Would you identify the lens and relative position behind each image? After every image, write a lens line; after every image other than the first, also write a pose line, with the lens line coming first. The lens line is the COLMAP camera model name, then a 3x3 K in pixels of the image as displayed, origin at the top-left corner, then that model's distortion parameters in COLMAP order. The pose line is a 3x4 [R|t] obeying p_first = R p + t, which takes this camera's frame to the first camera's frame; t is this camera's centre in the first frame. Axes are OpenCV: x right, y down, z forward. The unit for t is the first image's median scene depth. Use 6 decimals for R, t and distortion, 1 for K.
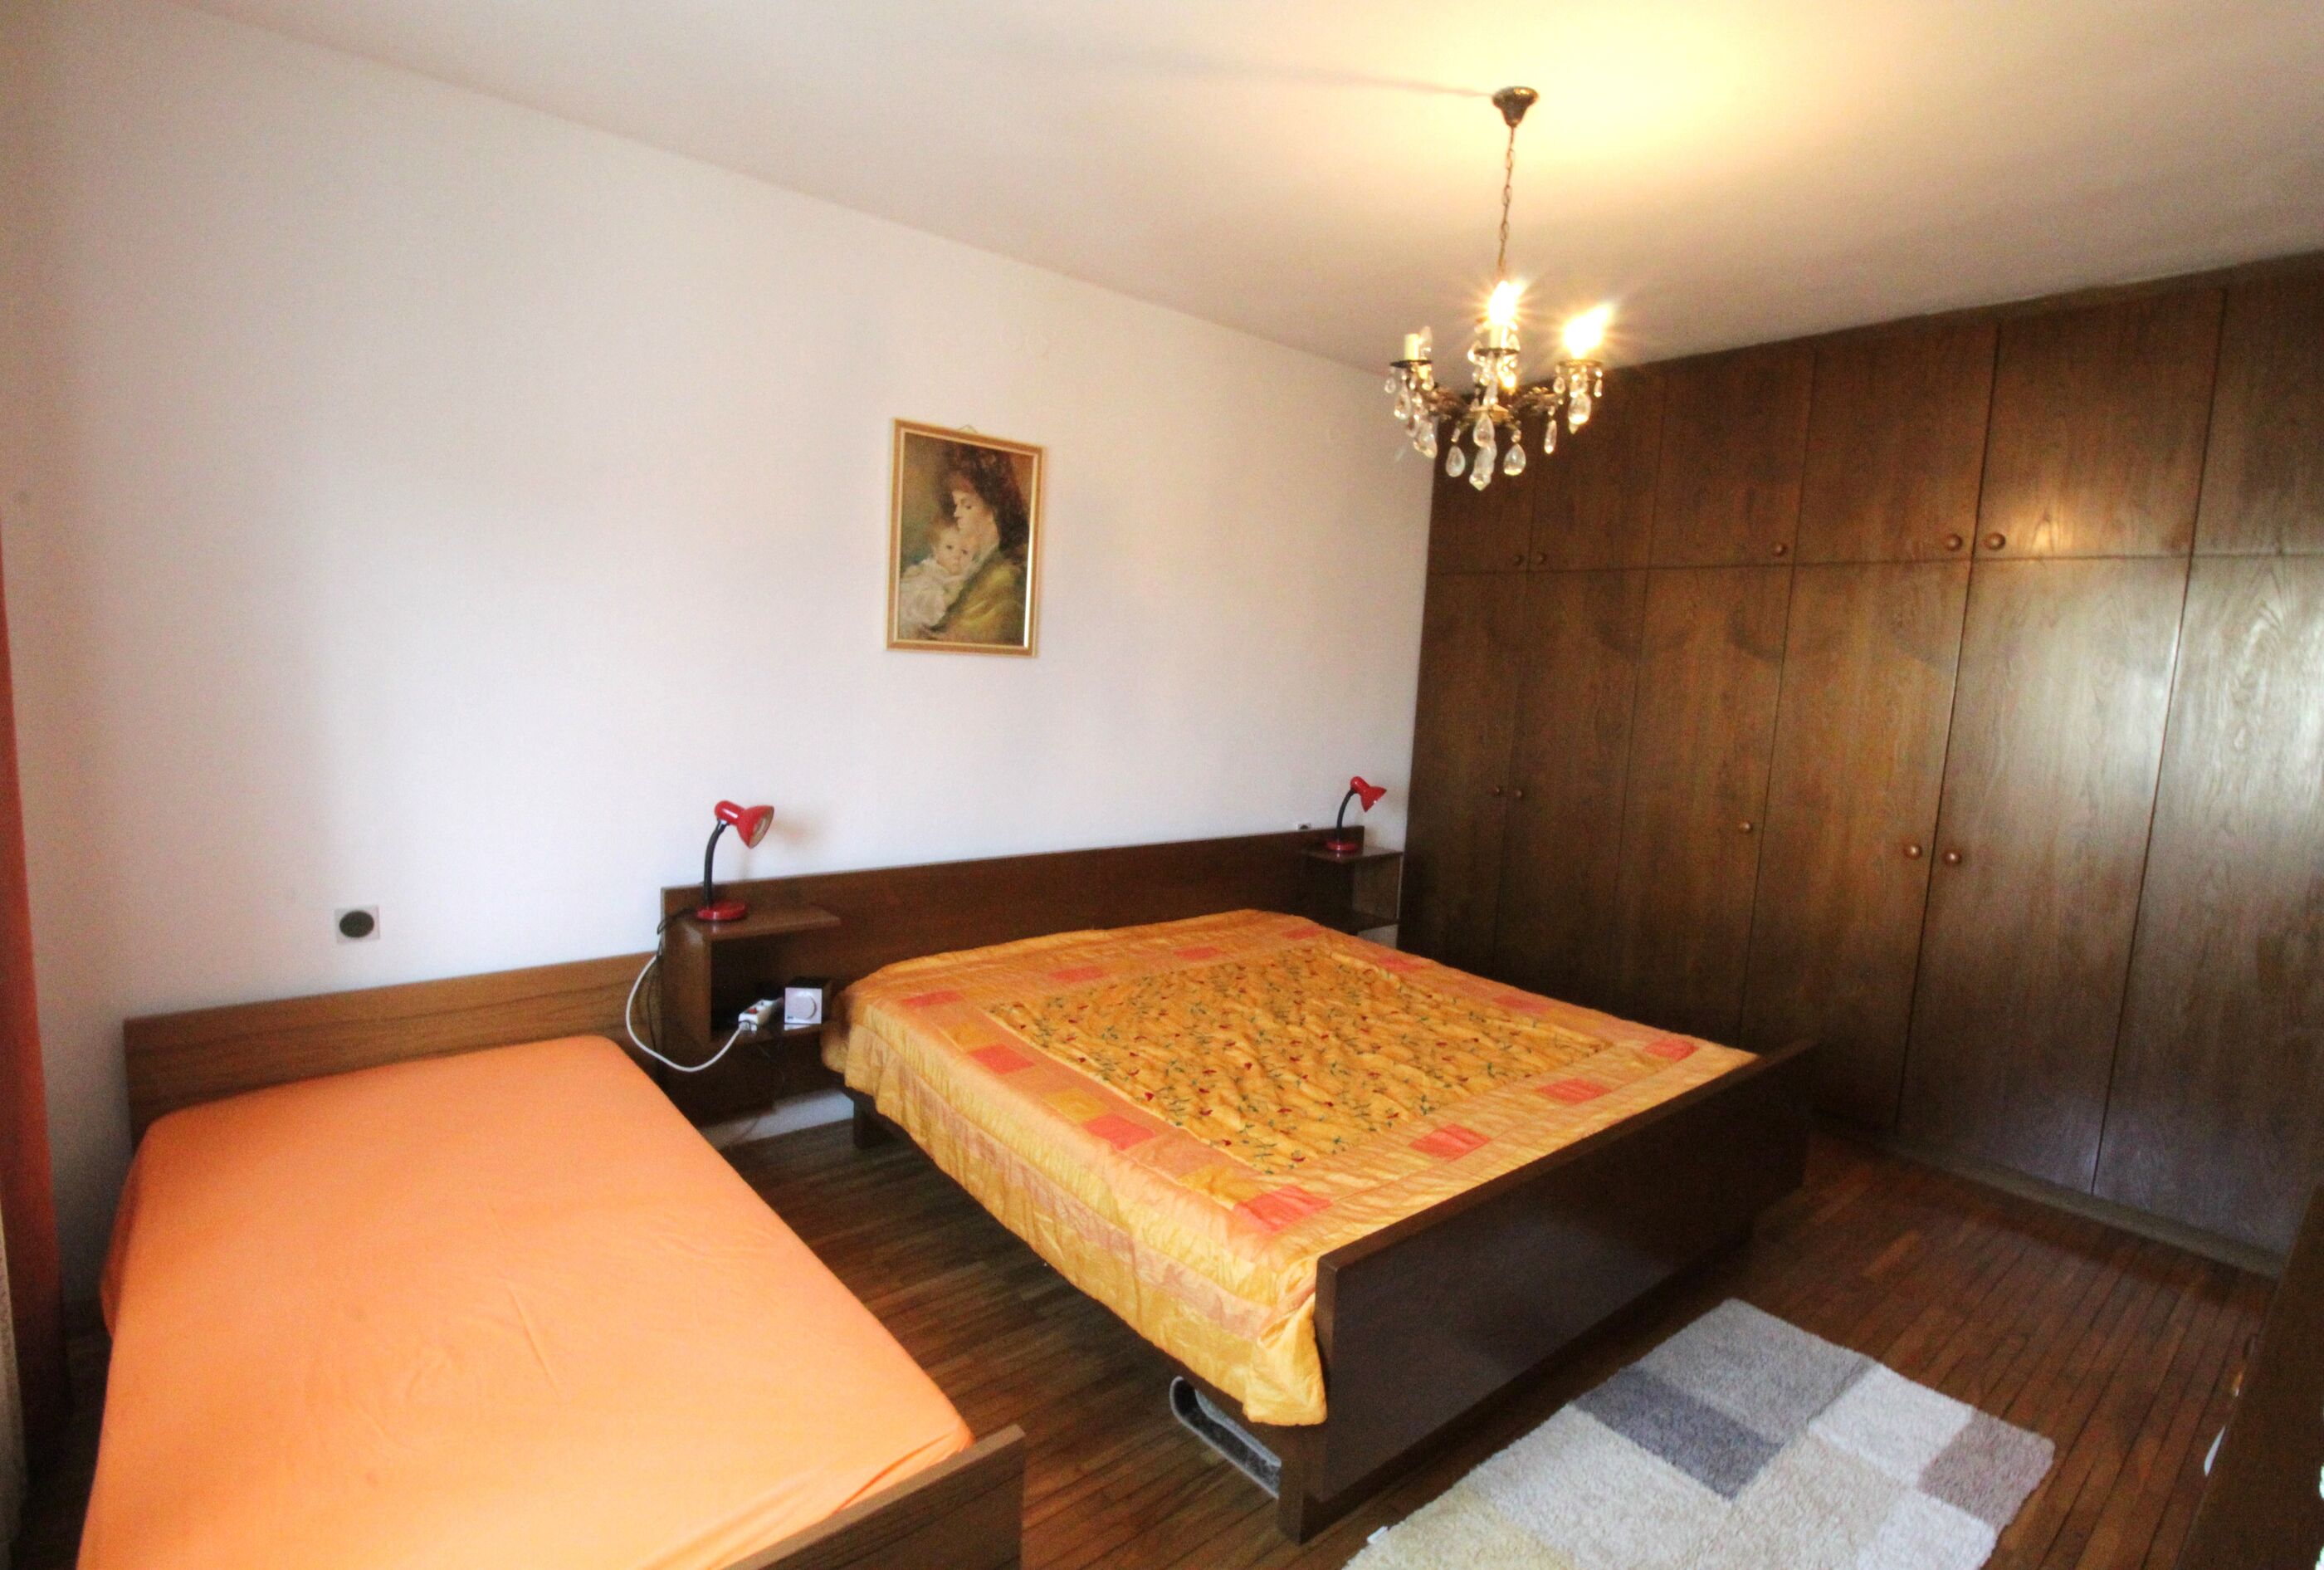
lens RADIAL K [[1101.6, 0, 1170.5], [0, 1101.6, 786.2], [0, 0, 1]] dist [-0.004801, -0.000720]
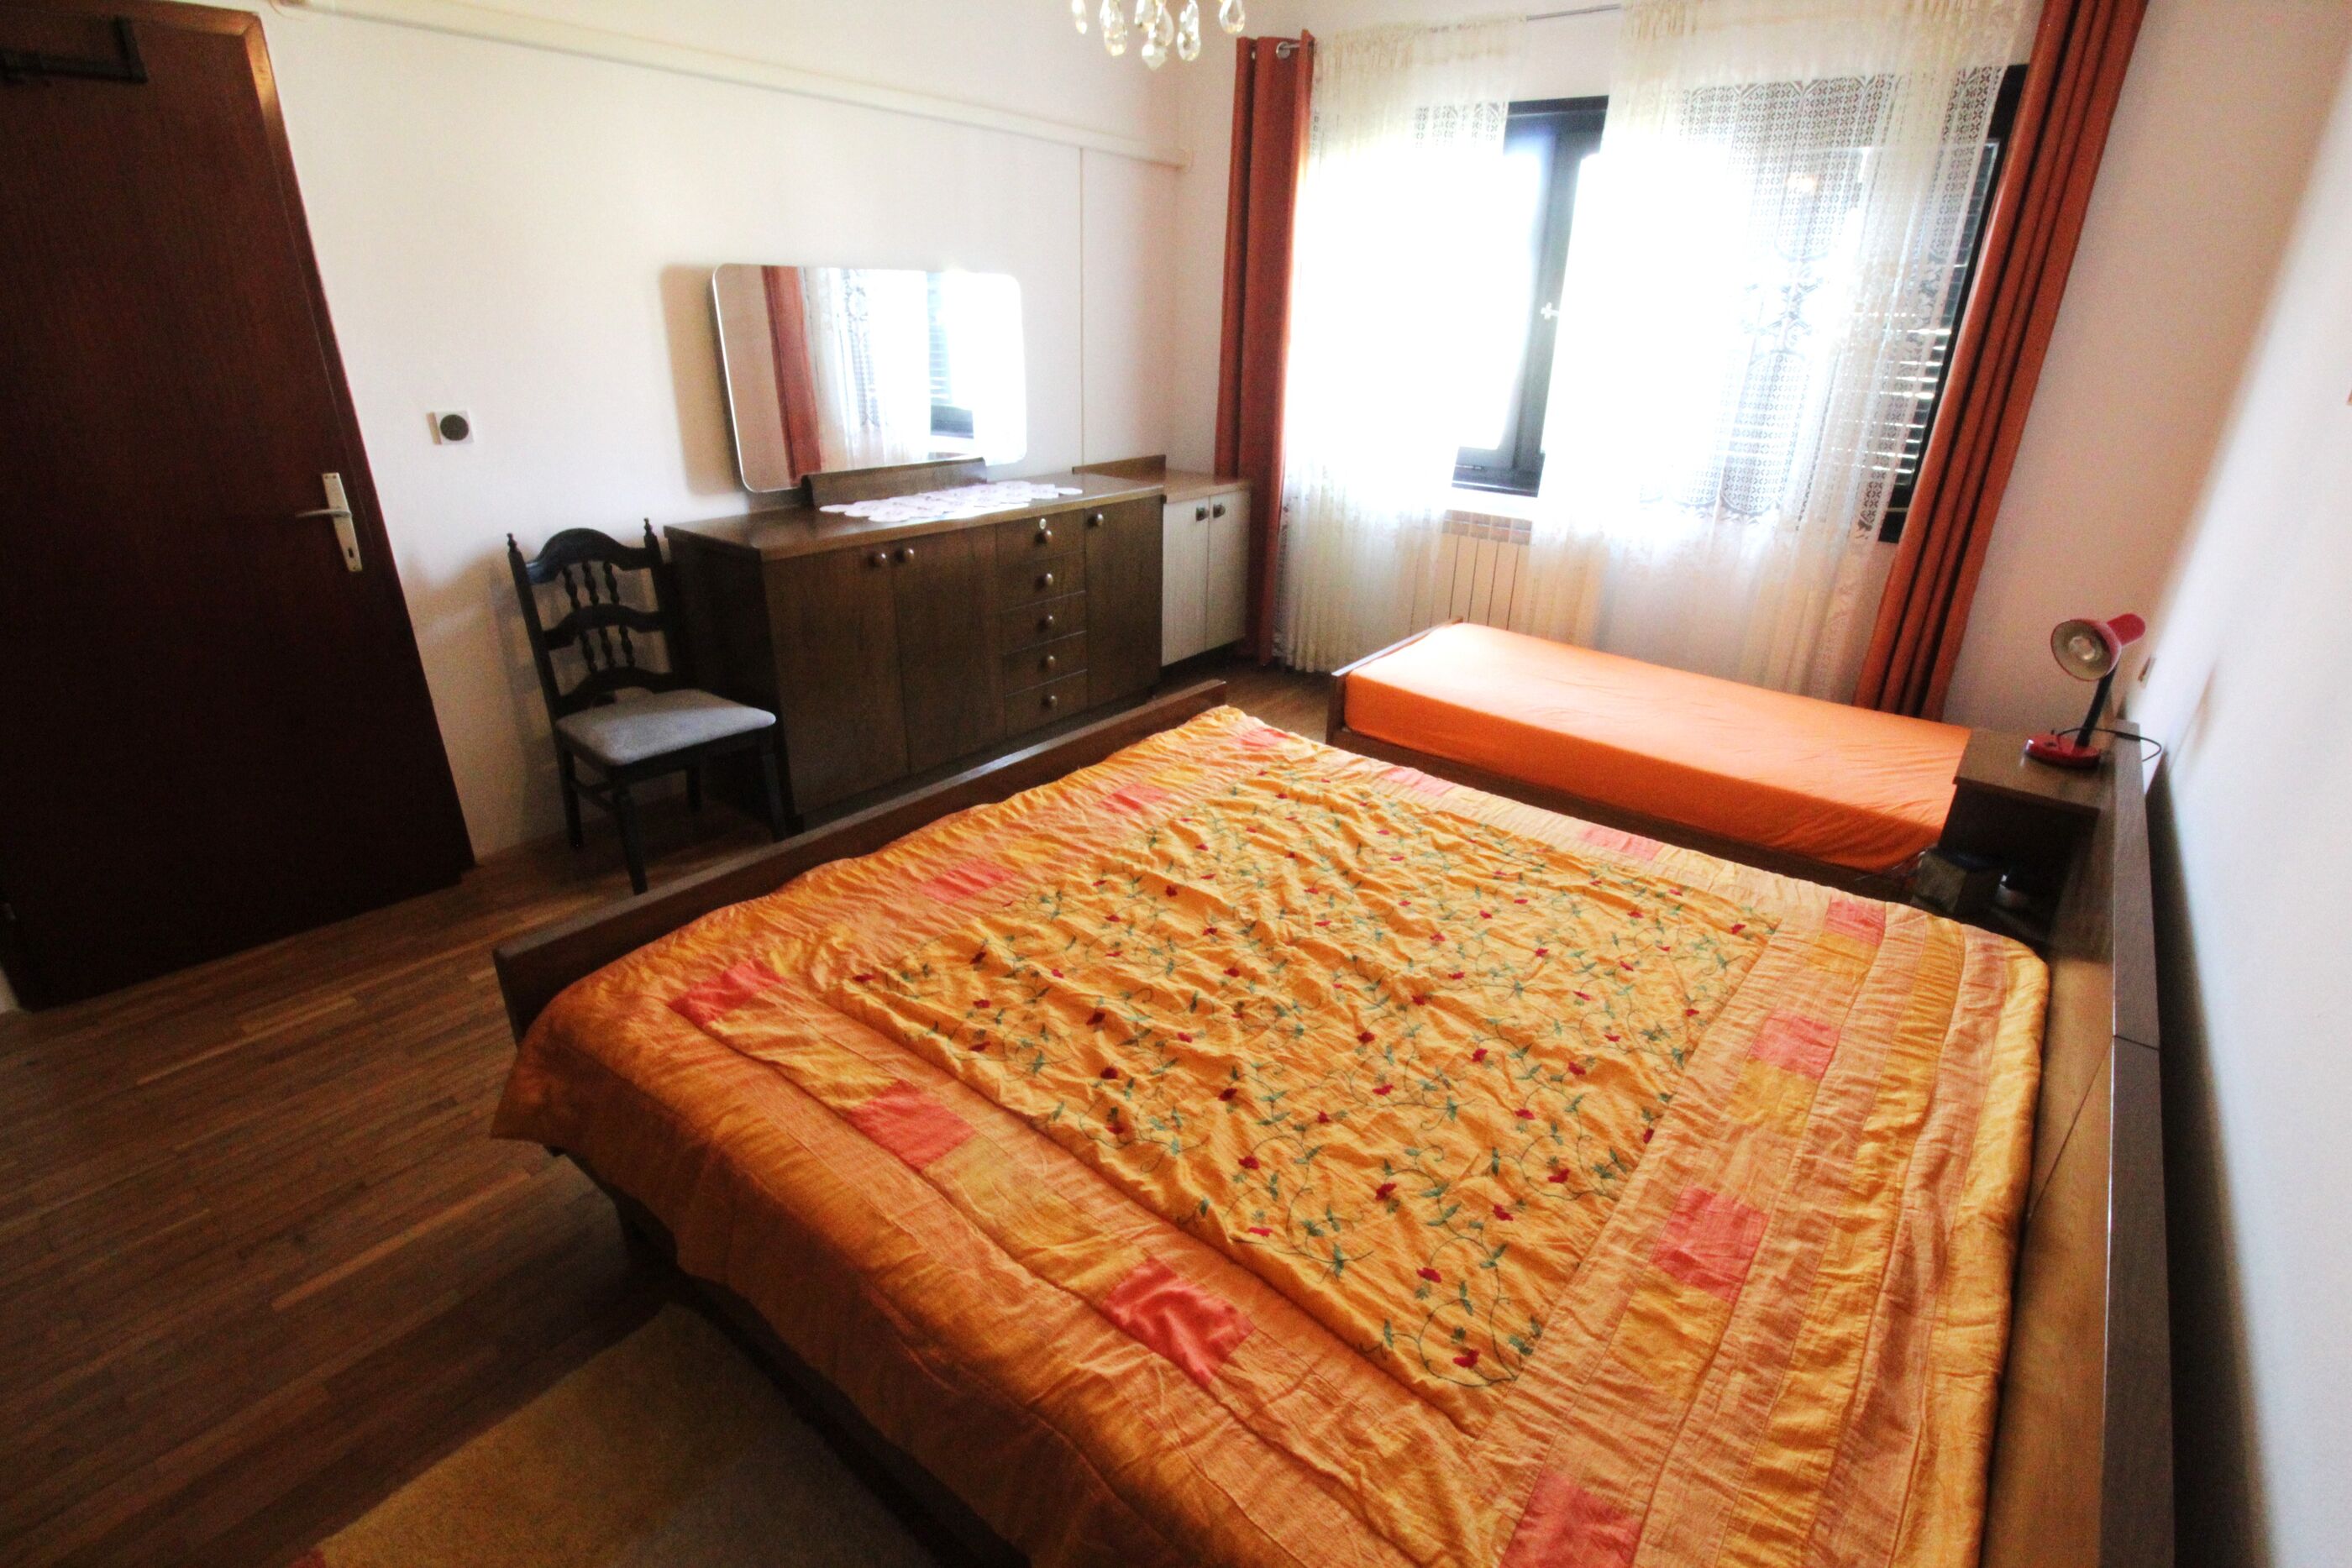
lens RADIAL K [[1094.0, 0, 1200.5], [0, 1094.0, 781.7], [0, 0, 1]] dist [0.000103, -0.013195]
pose [[-0.972660, 0.014985, -0.231751, 0.300942], [-0.104044, 0.864048, 0.492540, -0.153064], [0.207625, 0.503186, -0.838866, 1.319416]]
